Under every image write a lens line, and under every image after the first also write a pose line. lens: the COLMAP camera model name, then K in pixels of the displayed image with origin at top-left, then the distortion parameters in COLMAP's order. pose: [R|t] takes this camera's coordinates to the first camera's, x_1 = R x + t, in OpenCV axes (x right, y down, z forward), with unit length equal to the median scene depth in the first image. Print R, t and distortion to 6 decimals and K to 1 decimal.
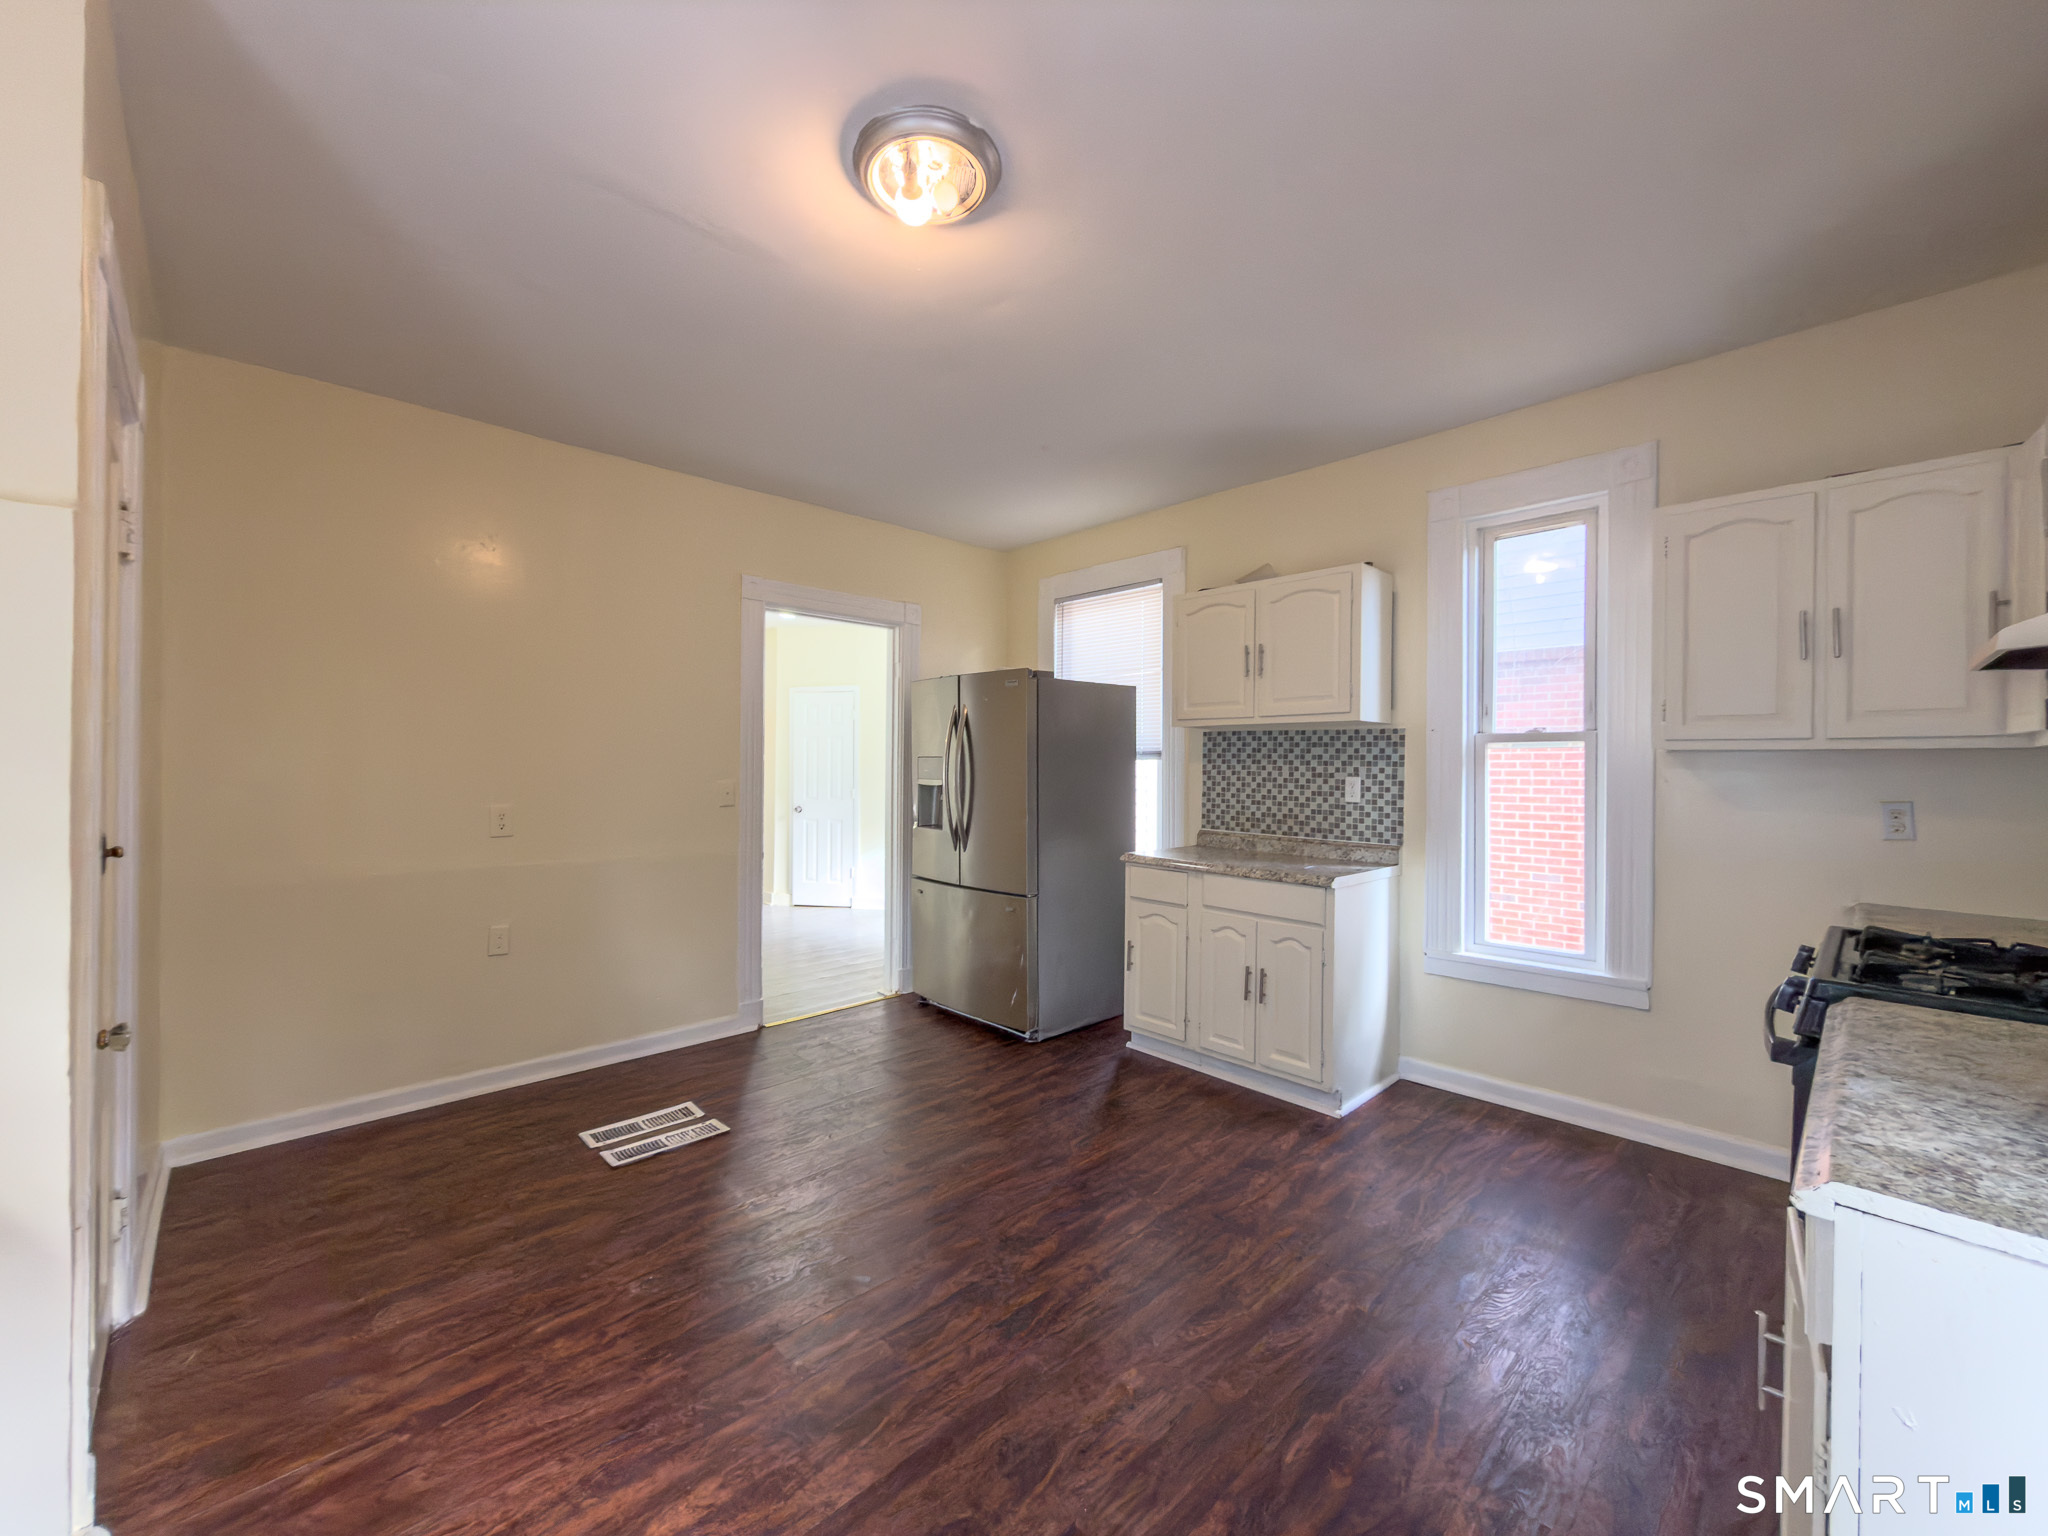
lens RADIAL K [[820.8, 0, 1025.0], [0, 820.8, 768.8], [0, 0, 1]] dist [-0.000772, -0.000045]
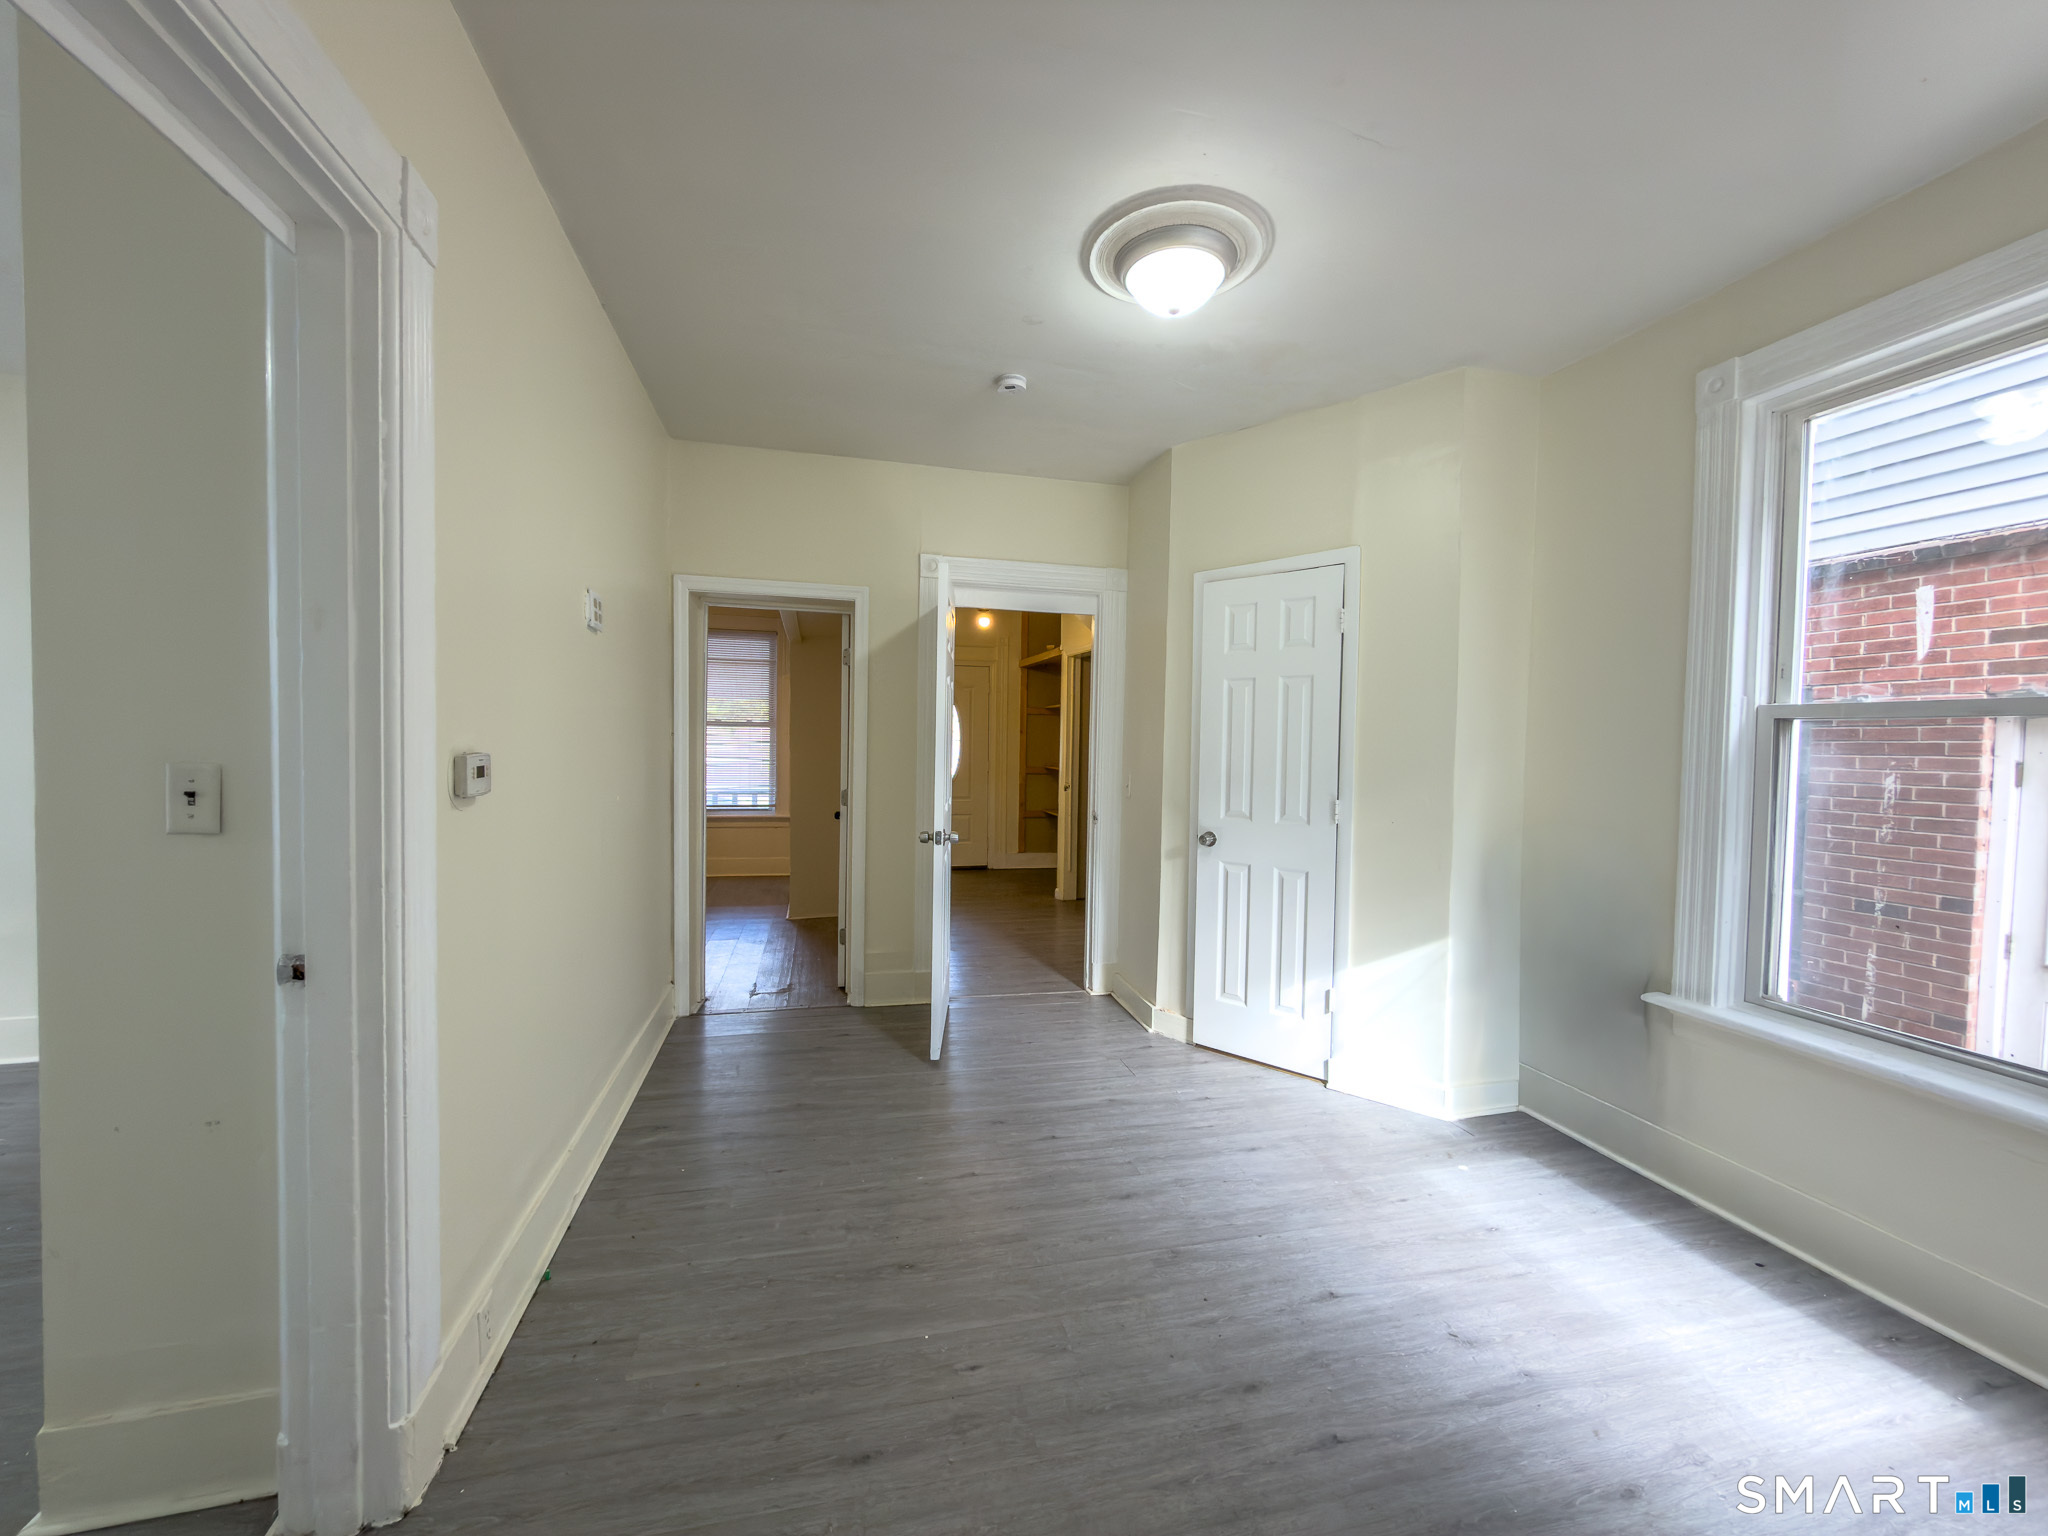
lens RADIAL K [[820.8, 0, 1024.5], [0, 820.8, 770.4], [0, 0, 1]] dist [-0.000772, -0.000045]
pose [[0.873247, 0.023031, -0.486734, -0.143091], [-0.010066, 0.999522, 0.029235, -0.001936], [0.487174, -0.020629, 0.873061, 0.549541]]
